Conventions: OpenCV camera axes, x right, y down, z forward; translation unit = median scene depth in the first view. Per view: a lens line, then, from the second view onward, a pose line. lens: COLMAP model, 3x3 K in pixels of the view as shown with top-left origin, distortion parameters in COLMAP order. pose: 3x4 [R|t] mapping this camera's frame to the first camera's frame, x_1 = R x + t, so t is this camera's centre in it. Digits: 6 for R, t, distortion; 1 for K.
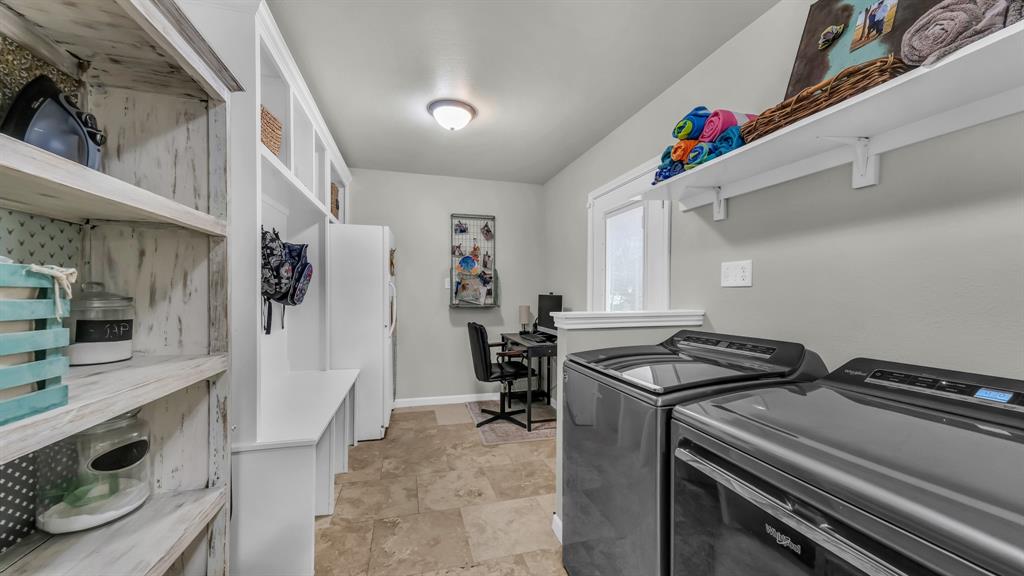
lens RADIAL K [[381.8, 0, 509.6], [0, 381.8, 294.1], [0, 0, 1]] dist [0.007677, 0.002138]
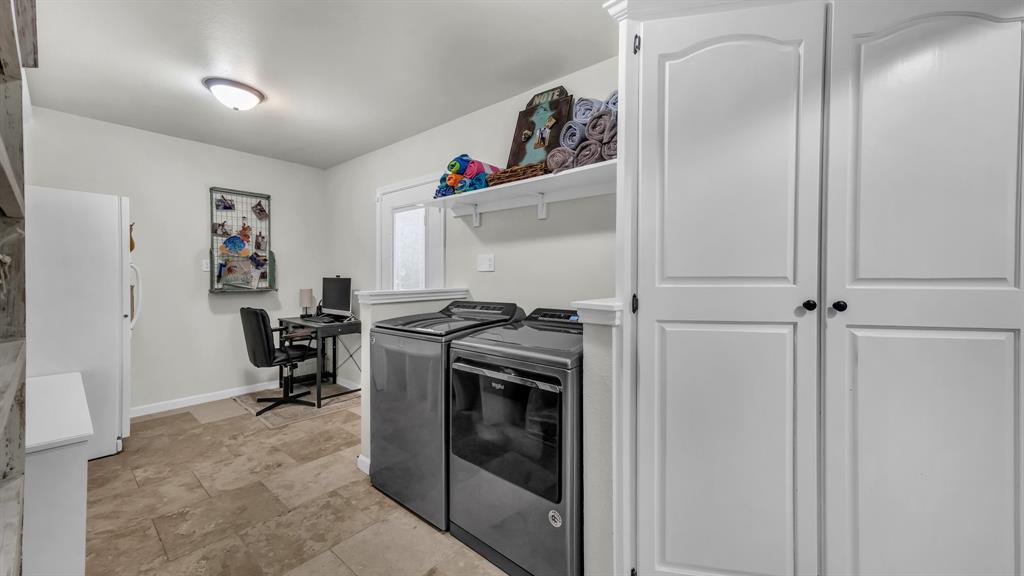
lens RADIAL K [[381.8, 0, 516.8], [0, 381.8, 281.7], [0, 0, 1]] dist [0.007677, 0.002138]
pose [[0.828789, -0.012841, 0.559415, -0.140719], [0.005664, 0.999878, 0.014560, 0.000959], [-0.559533, -0.008899, 0.828760, -0.289927]]
